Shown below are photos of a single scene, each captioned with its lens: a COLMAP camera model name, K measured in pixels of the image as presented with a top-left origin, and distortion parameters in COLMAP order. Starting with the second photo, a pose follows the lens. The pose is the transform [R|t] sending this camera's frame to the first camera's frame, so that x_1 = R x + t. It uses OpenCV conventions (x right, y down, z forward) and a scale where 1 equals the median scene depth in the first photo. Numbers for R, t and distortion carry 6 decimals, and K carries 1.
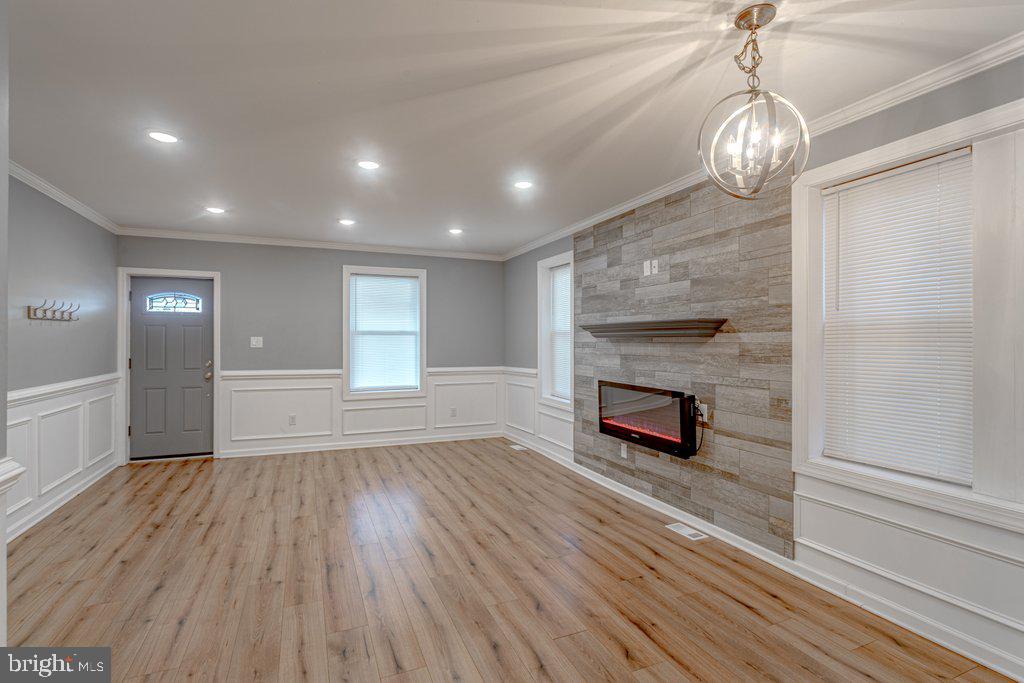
lens RADIAL K [[486.0, 0, 503.5], [0, 486.0, 341.2], [0, 0, 1]] dist [-0.000799, 0.001941]
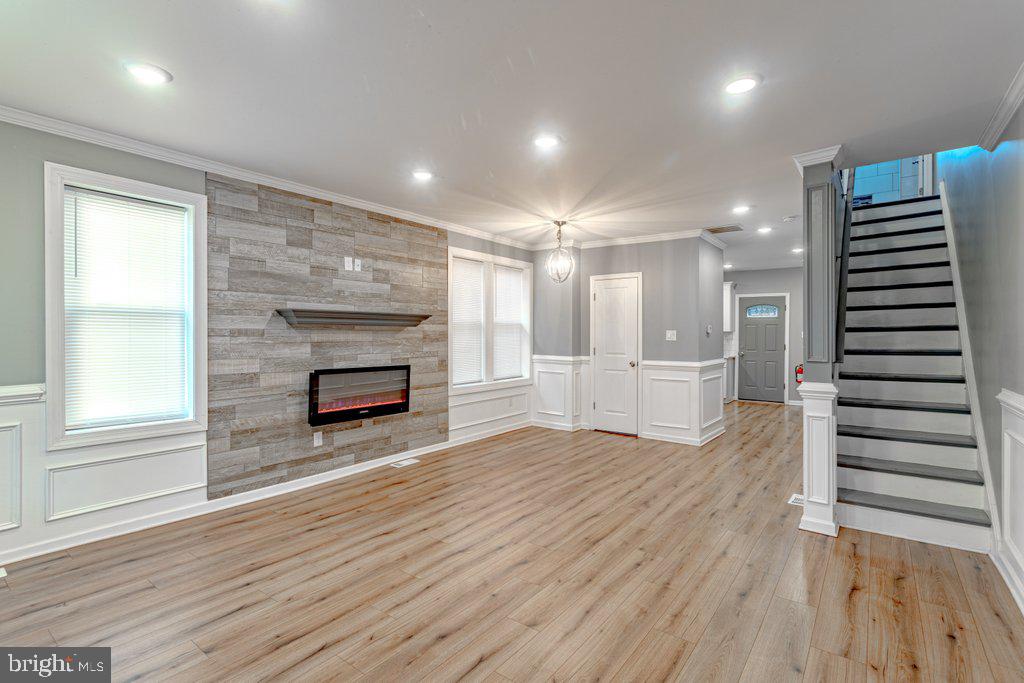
lens RADIAL K [[486.0, 0, 515.4], [0, 486.0, 335.2], [0, 0, 1]] dist [-0.000799, 0.001941]
pose [[-0.512544, -0.005061, 0.858646, -0.967782], [-0.002034, 0.999987, 0.004679, 0.009743], [-0.858659, 0.000651, -0.512548, 1.393986]]
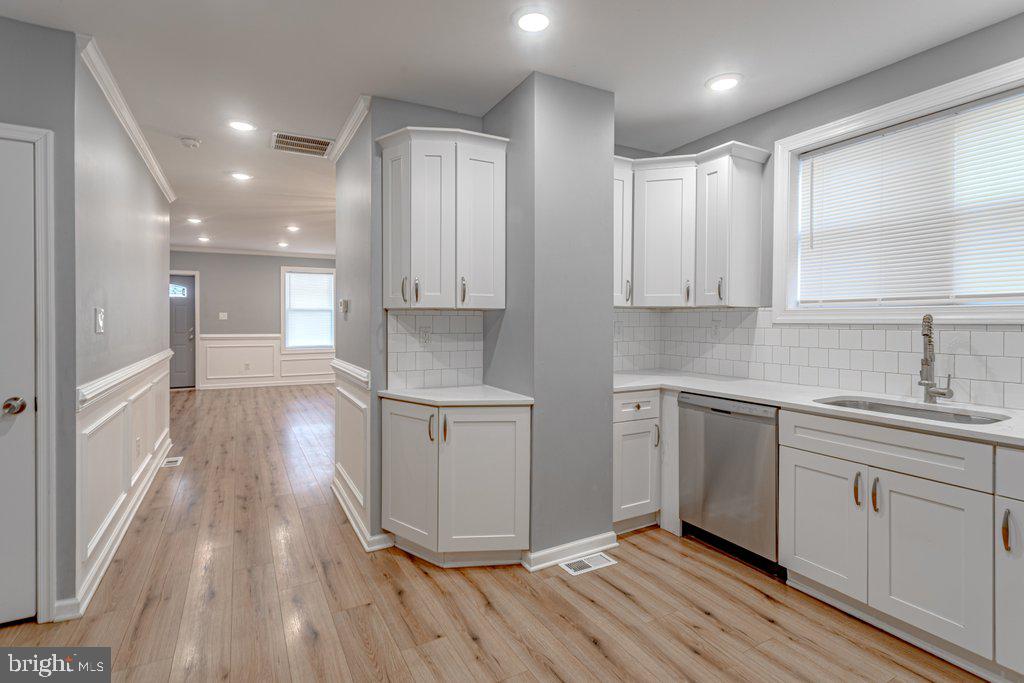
lens RADIAL K [[486.0, 0, 500.7], [0, 486.0, 323.9], [0, 0, 1]] dist [-0.000799, 0.001941]
pose [[0.994499, -0.002006, 0.104726, 0.345740], [0.001143, 0.999965, 0.008306, 0.024676], [-0.104739, -0.008140, 0.994466, -1.041251]]
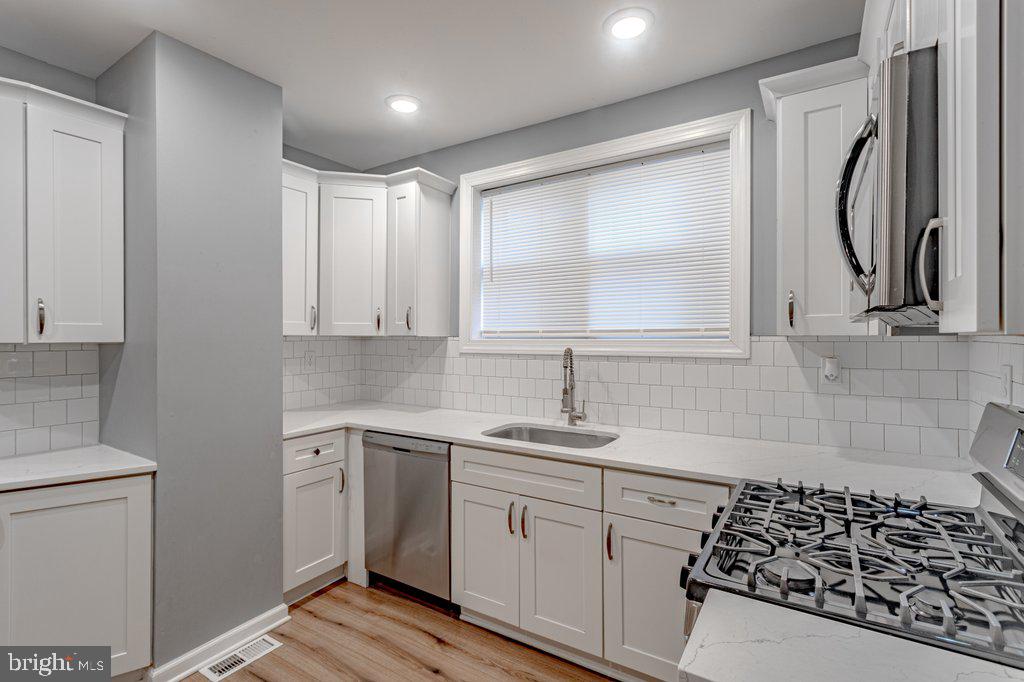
lens RADIAL K [[486.0, 0, 501.6], [0, 486.0, 337.1], [0, 0, 1]] dist [-0.000799, 0.001941]
pose [[0.818982, -0.005506, 0.573793, 0.467723], [0.004398, 0.999985, 0.003318, 0.001485], [-0.573803, -0.000194, 0.818994, -1.000043]]
